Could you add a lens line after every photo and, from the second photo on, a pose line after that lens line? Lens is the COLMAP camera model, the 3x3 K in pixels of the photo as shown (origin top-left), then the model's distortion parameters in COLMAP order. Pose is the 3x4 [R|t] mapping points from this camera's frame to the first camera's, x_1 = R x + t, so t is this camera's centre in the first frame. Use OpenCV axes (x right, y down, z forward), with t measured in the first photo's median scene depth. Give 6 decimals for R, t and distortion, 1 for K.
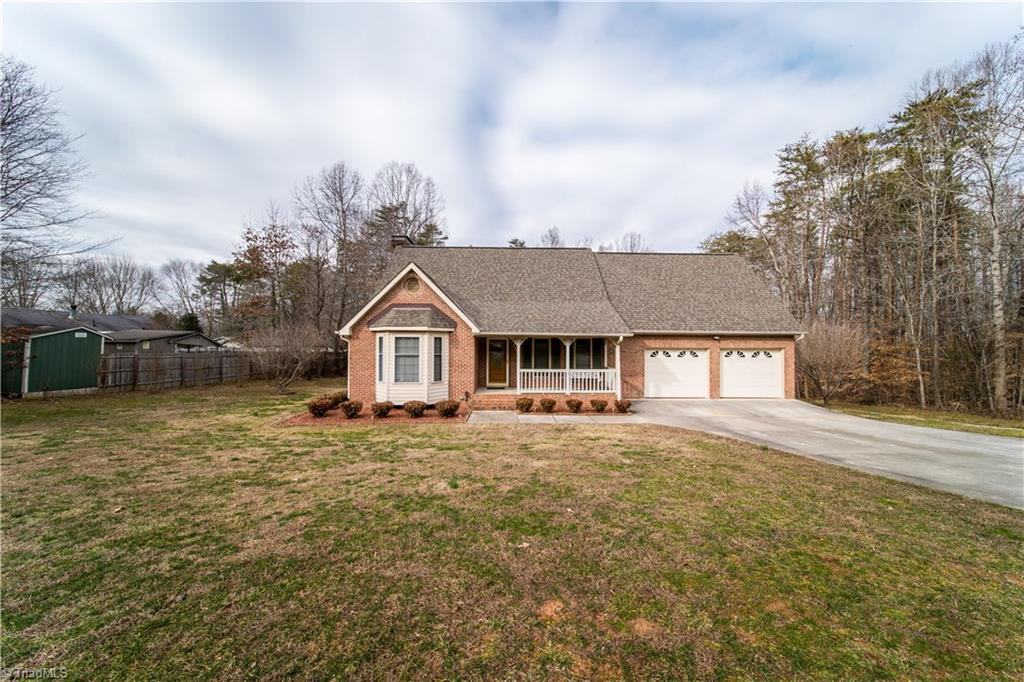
lens RADIAL K [[359.9, 0, 511.3], [0, 359.9, 341.3], [0, 0, 1]] dist [0.001146, -0.001303]
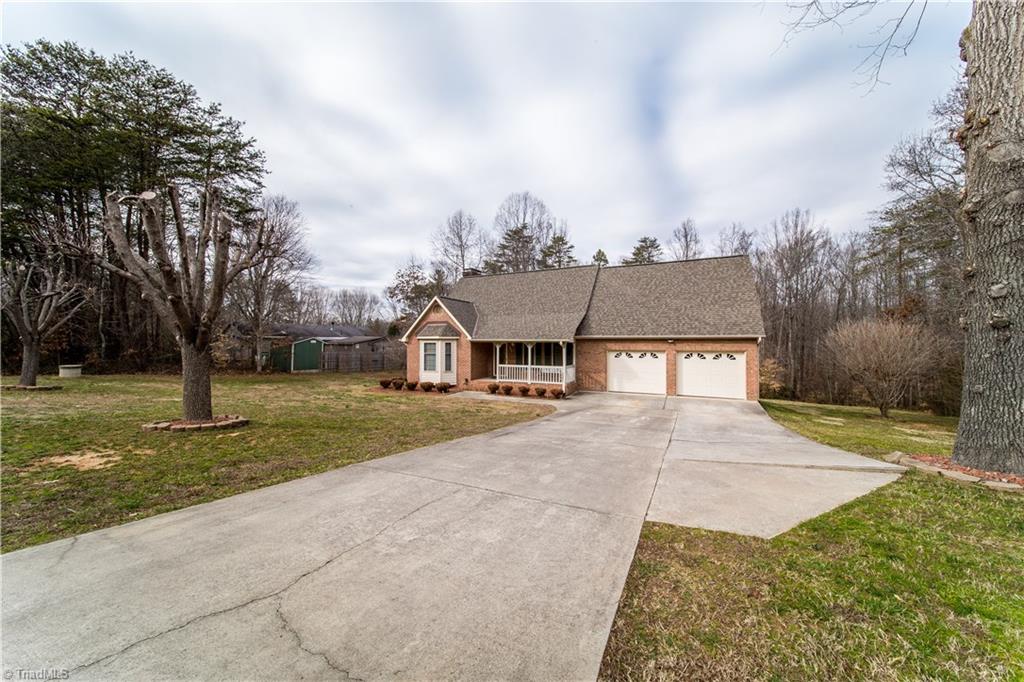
lens RADIAL K [[359.9, 0, 513.6], [0, 359.9, 342.1], [0, 0, 1]] dist [0.001146, -0.001303]
pose [[0.889673, -0.004969, -0.456570, 0.718138], [0.007148, 0.999970, 0.003047, -0.015935], [0.456541, -0.005974, 0.889682, -0.245655]]
